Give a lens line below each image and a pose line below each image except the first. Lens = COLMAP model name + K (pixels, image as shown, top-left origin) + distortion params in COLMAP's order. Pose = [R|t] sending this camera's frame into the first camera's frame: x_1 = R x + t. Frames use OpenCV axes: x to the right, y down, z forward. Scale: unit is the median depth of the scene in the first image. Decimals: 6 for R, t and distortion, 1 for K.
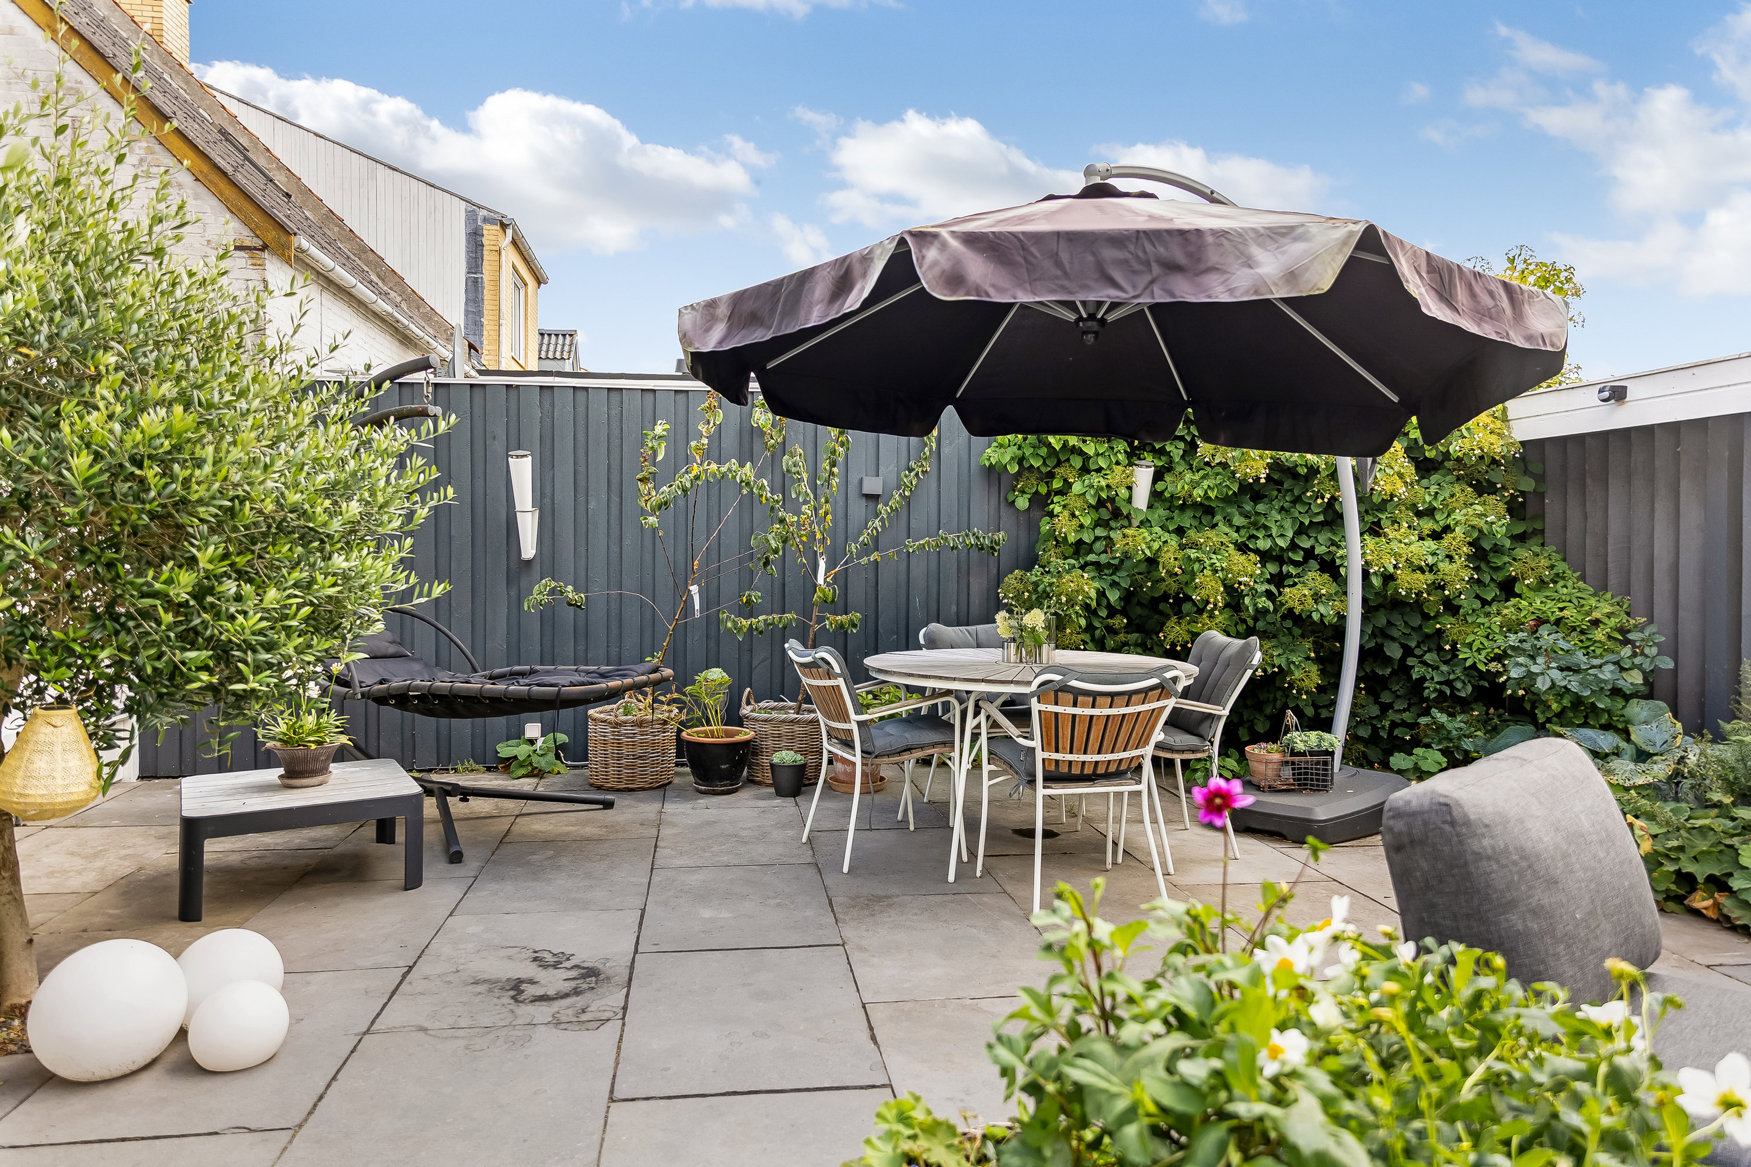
lens RADIAL K [[1138.7, 0, 875.5], [0, 1138.7, 583.5], [0, 0, 1]] dist [0.000311, -0.000236]
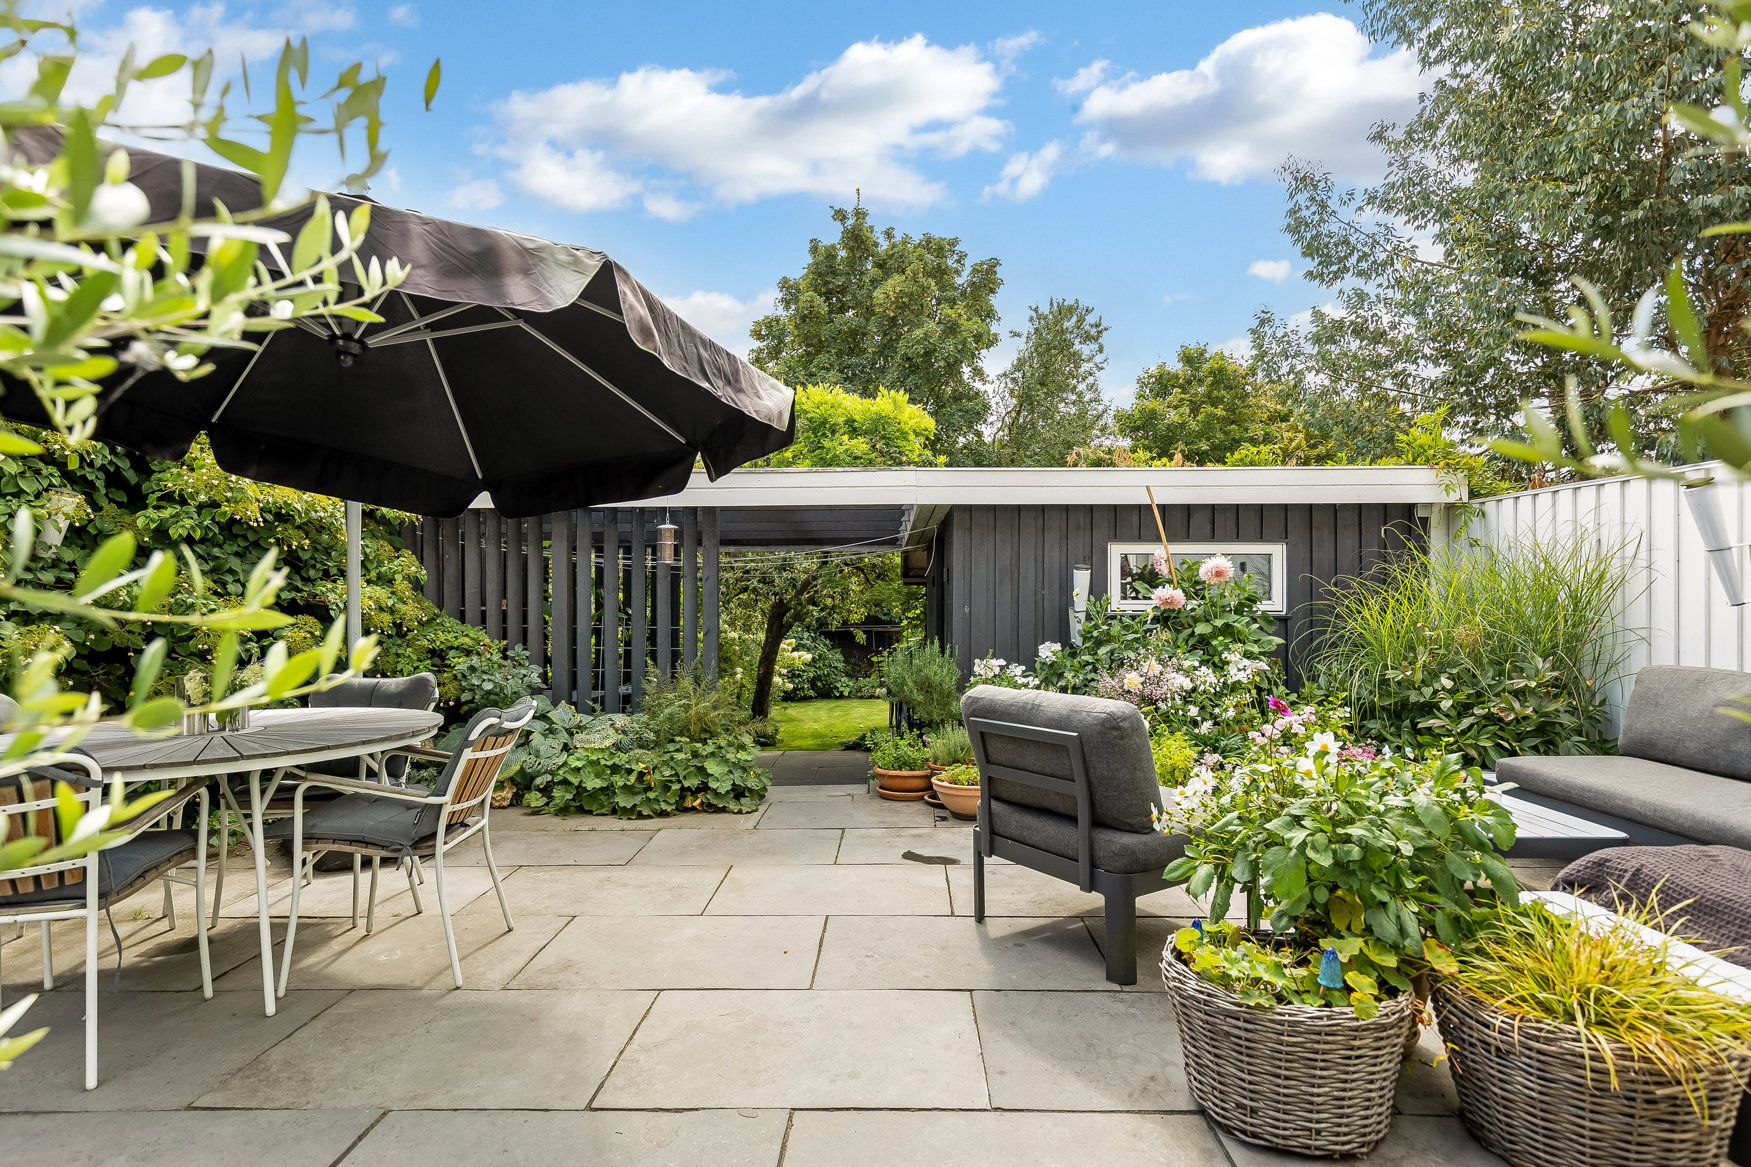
lens RADIAL K [[925.0, 0, 875.5], [0, 925.0, 583.5], [0, 0, 1]] dist [0.004304, 0.001130]
pose [[0.157909, 0.000601, 0.987453, -0.544736], [0.031627, 0.999484, -0.005666, -0.018123], [-0.986947, 0.032125, 0.157808, 0.527268]]
